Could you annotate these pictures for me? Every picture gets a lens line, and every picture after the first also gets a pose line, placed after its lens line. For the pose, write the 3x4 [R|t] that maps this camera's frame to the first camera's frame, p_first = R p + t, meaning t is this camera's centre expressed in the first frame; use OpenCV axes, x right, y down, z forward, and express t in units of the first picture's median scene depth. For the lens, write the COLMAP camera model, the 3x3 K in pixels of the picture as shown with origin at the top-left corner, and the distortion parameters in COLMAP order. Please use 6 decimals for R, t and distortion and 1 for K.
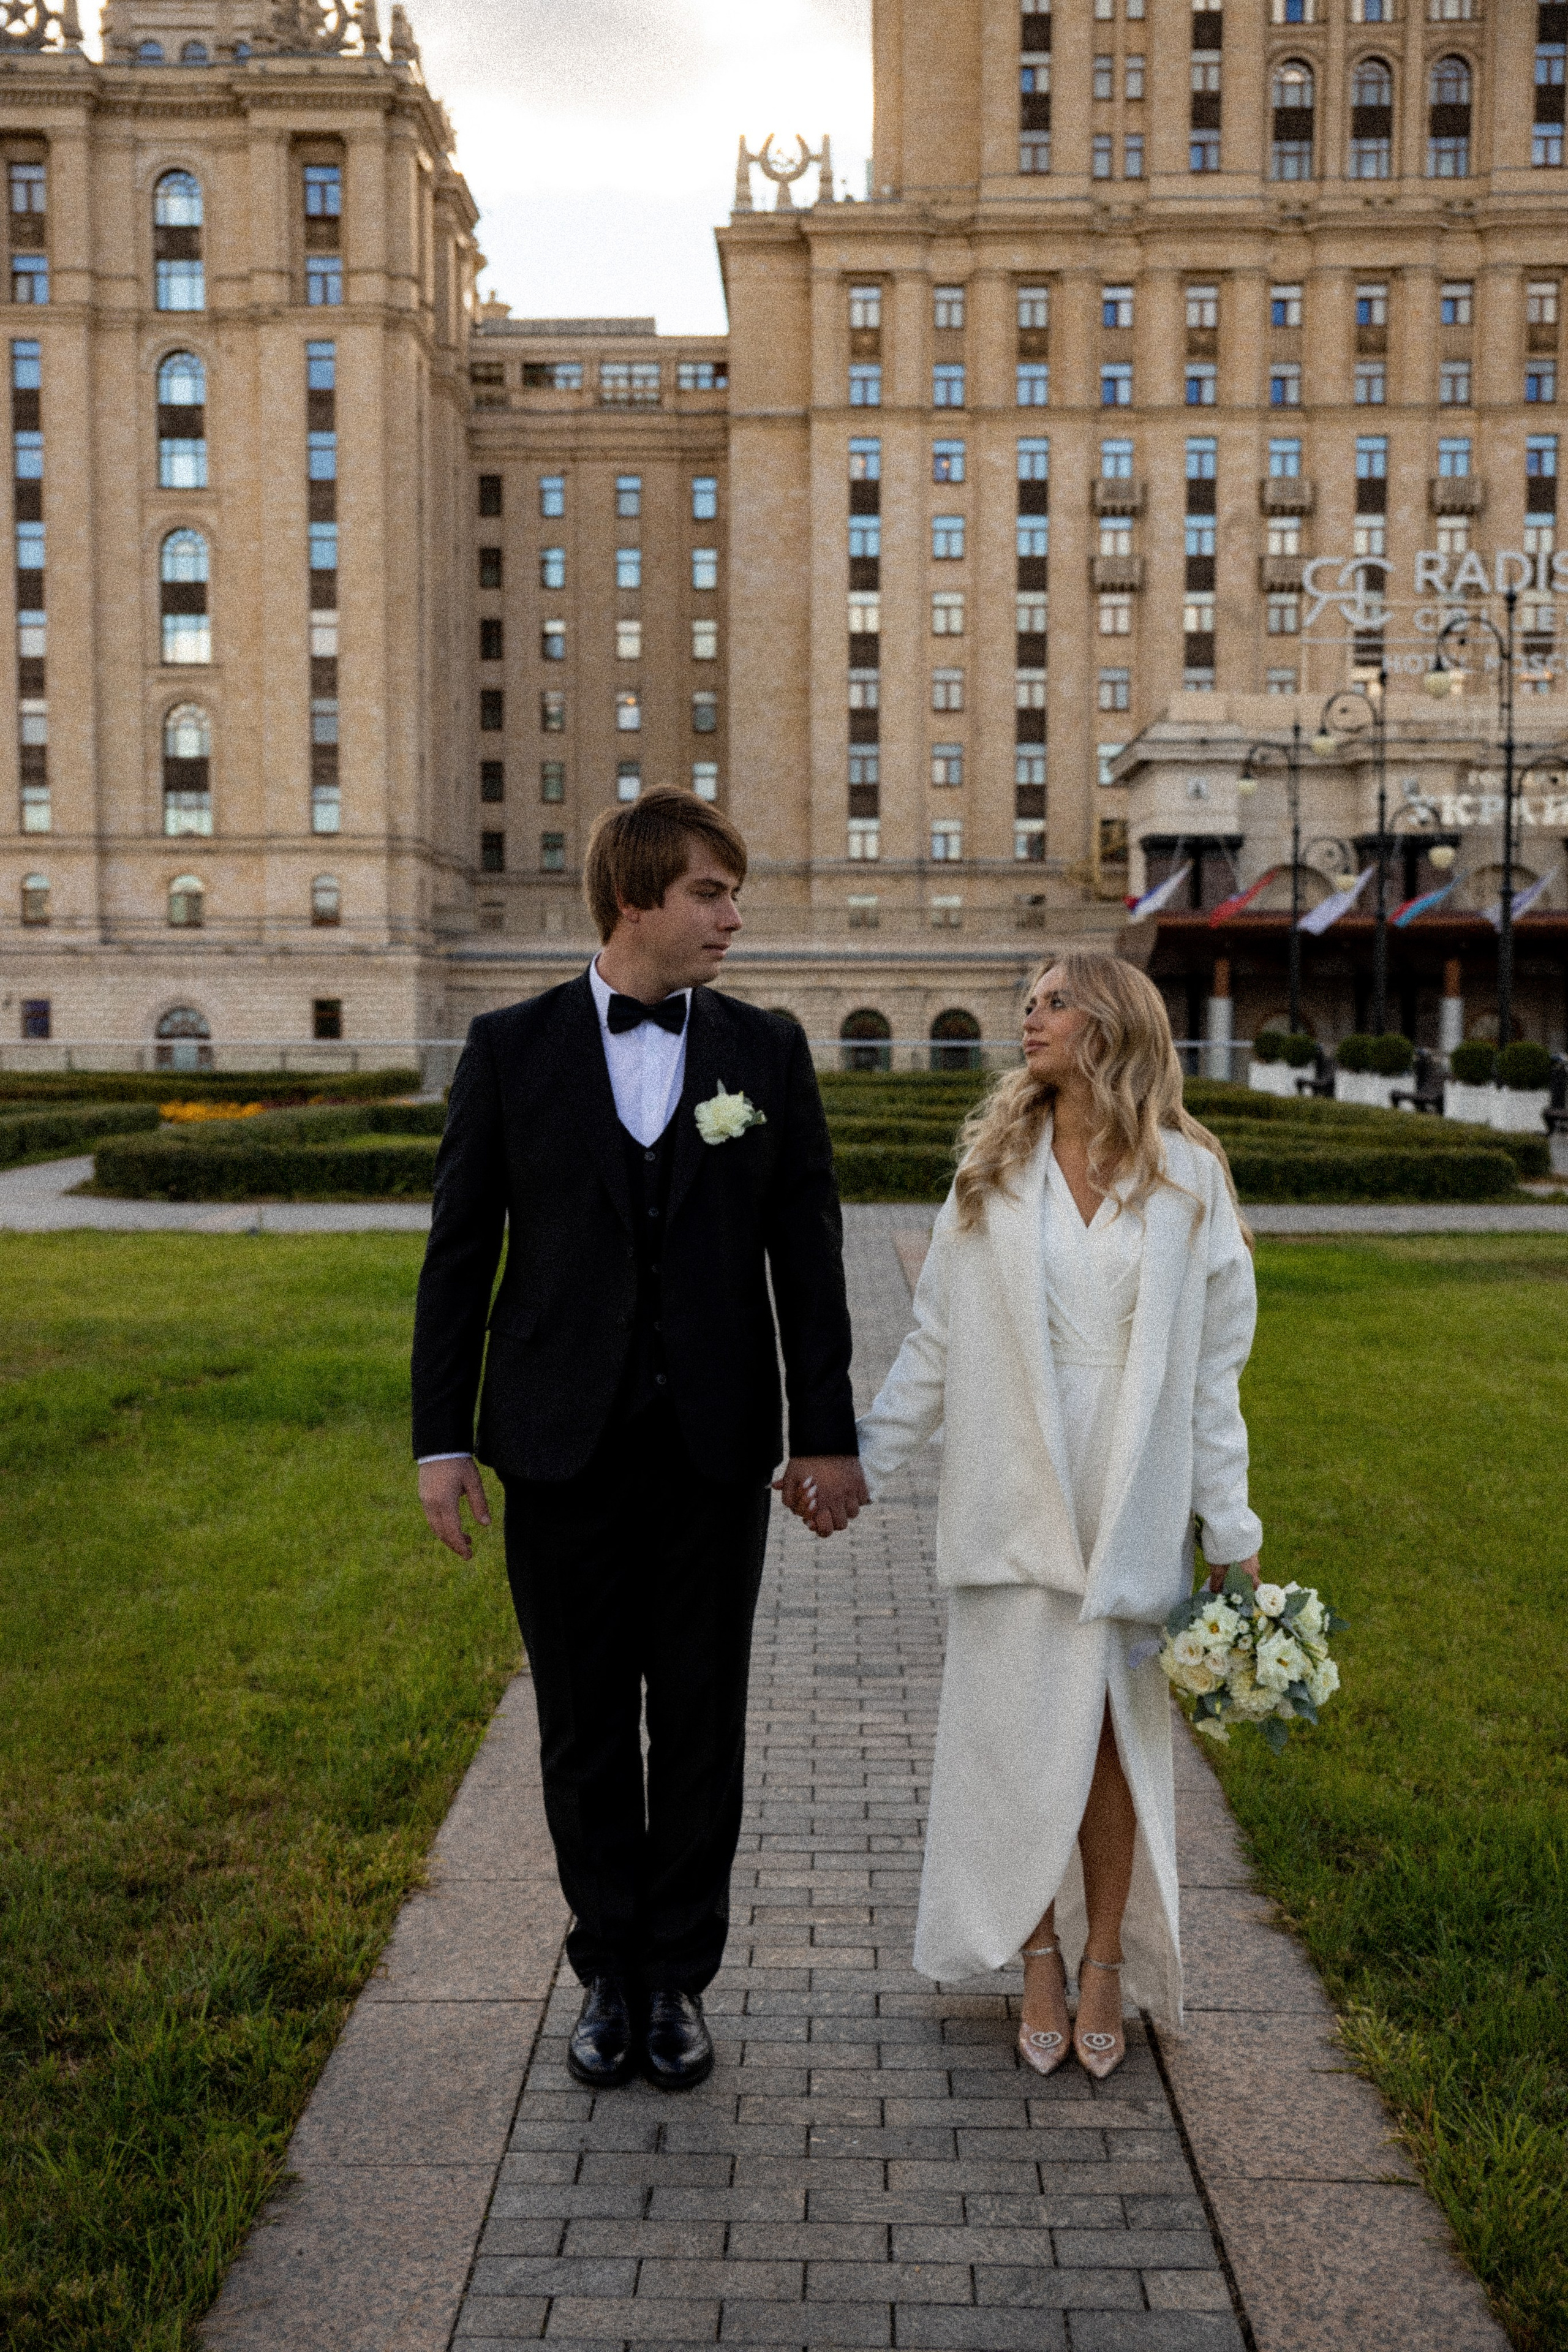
lens RADIAL K [[2598.2, 0, 771.2], [0, 2598.2, 1155.9], [0, 0, 1]] dist [0.030639, 0.000000]
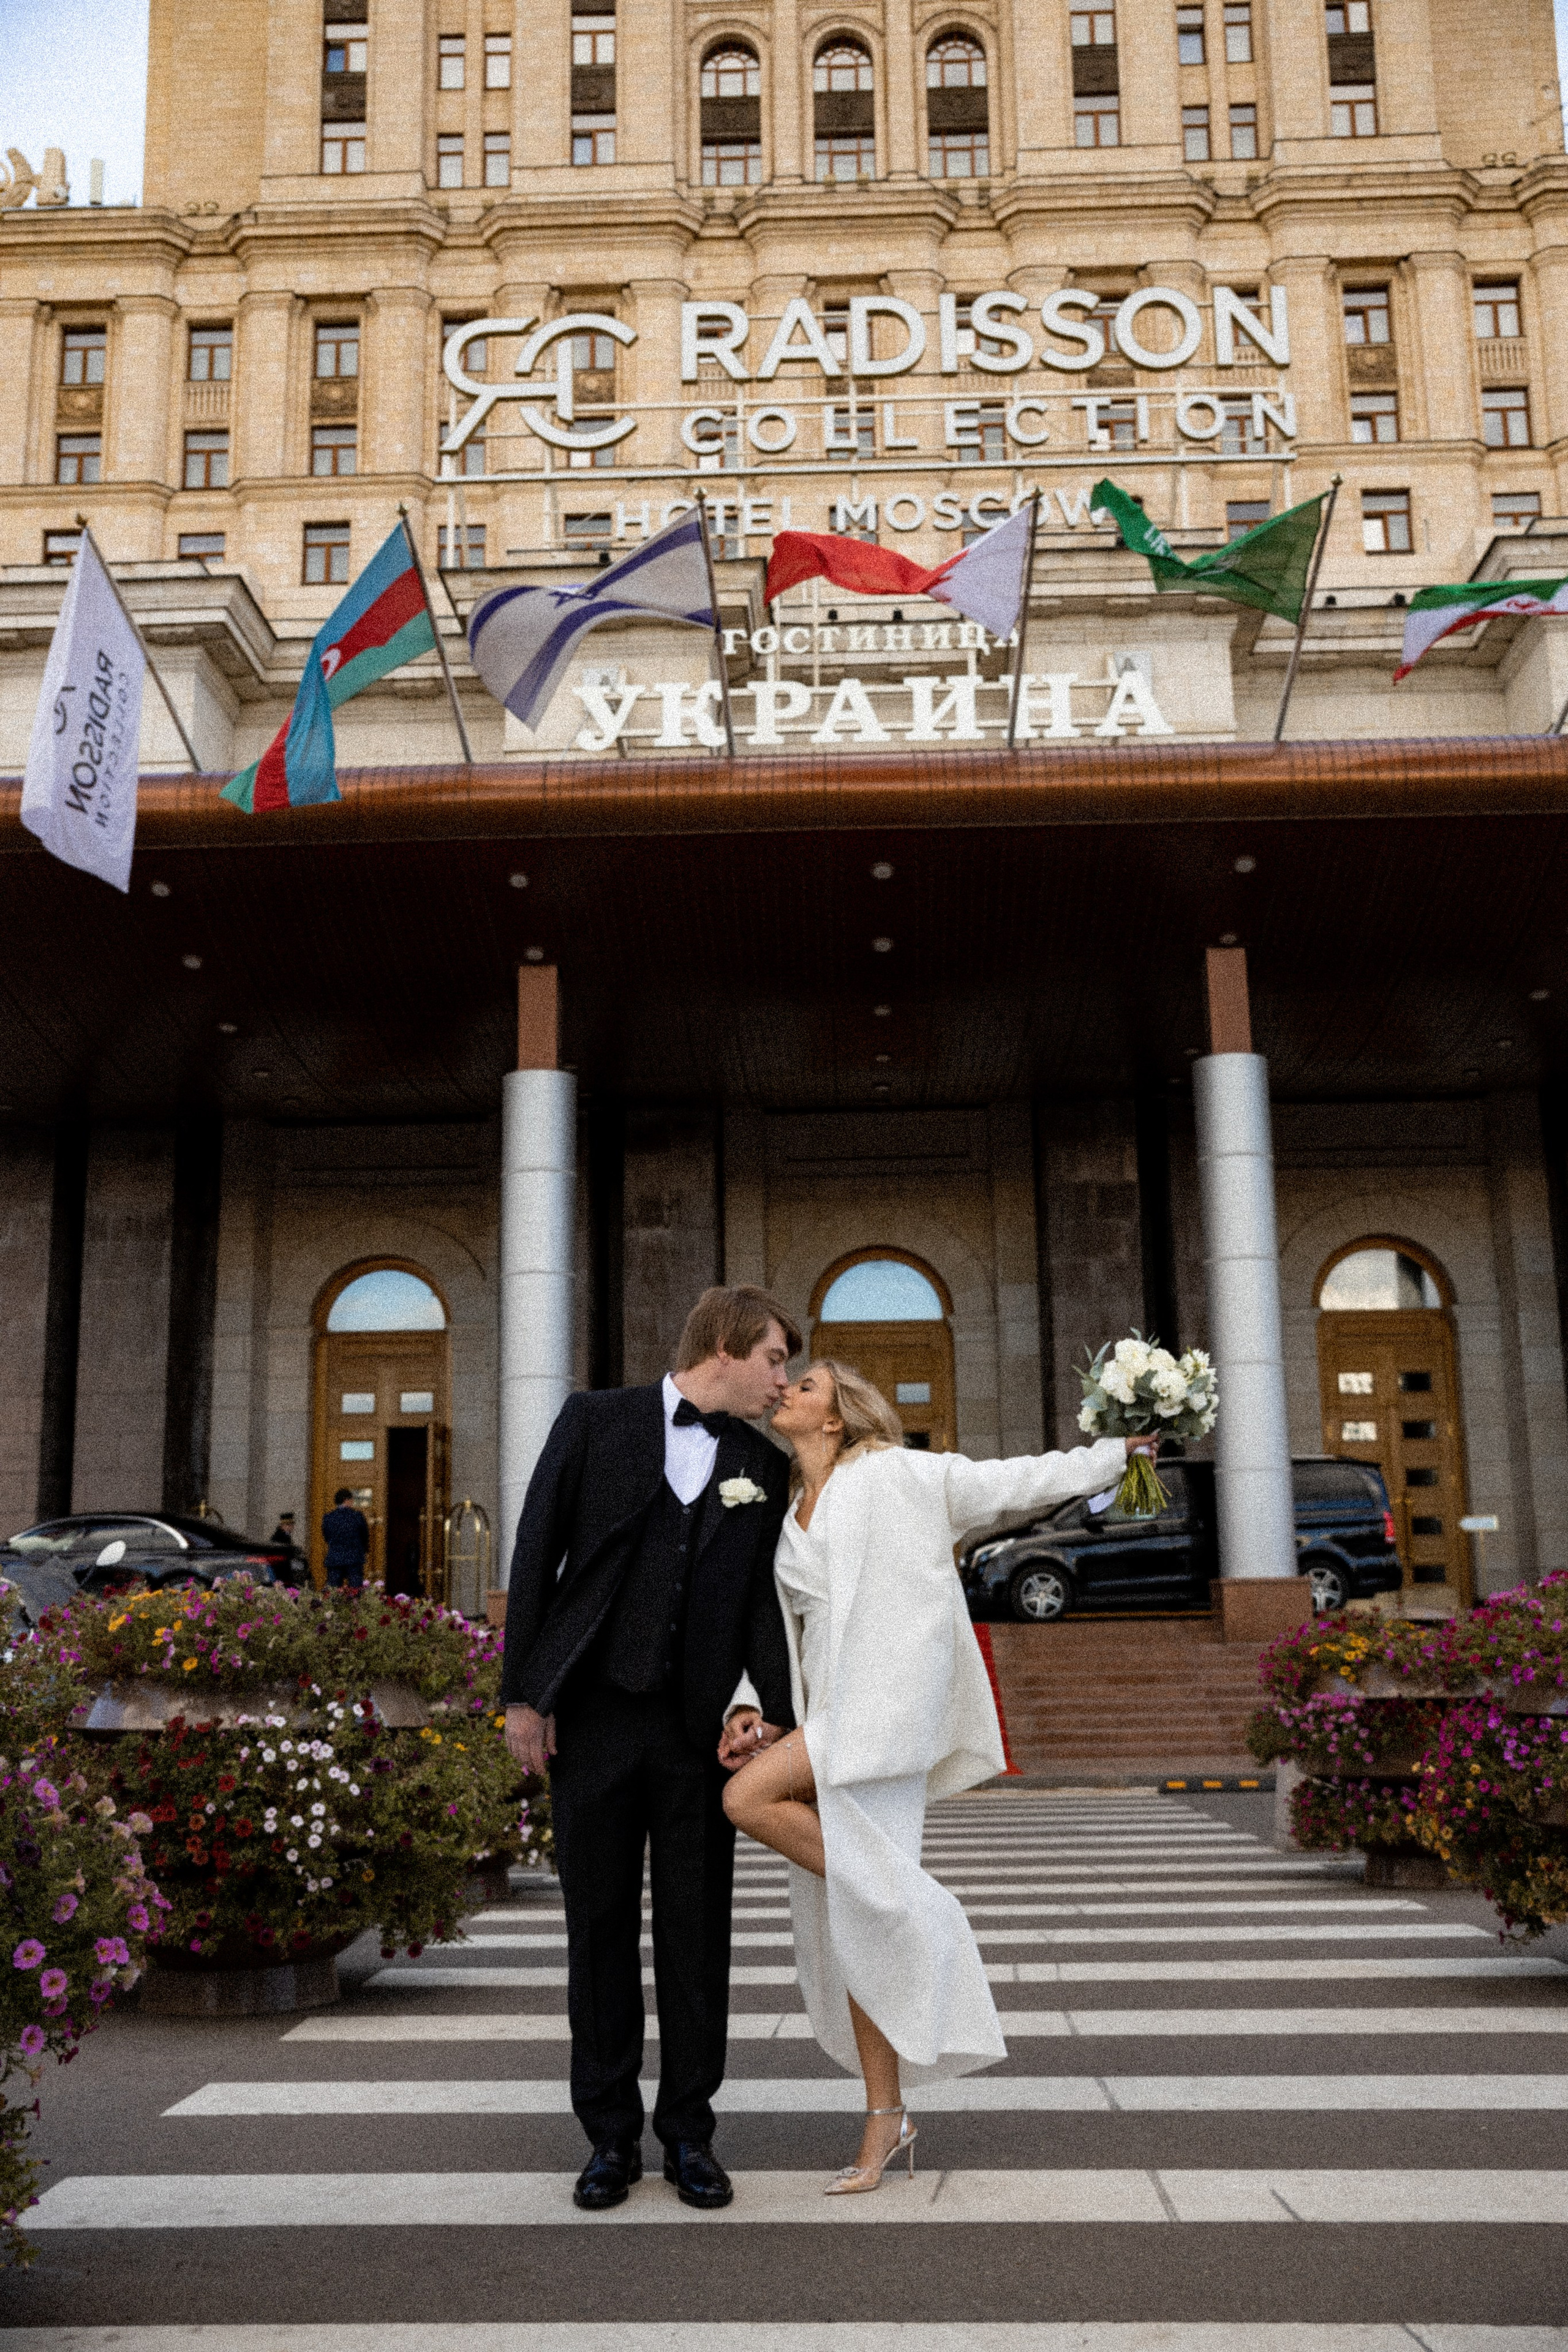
lens RADIAL K [[2071.1, 0, 788.5], [0, 2071.1, 1195.7], [0, 0, 1]] dist [-0.060822, 0.099180]
pose [[0.999840, -0.011522, -0.013682, 0.220668], [0.007565, 0.965507, -0.260269, 0.015690], [0.016209, 0.260124, 0.965439, 0.561392]]
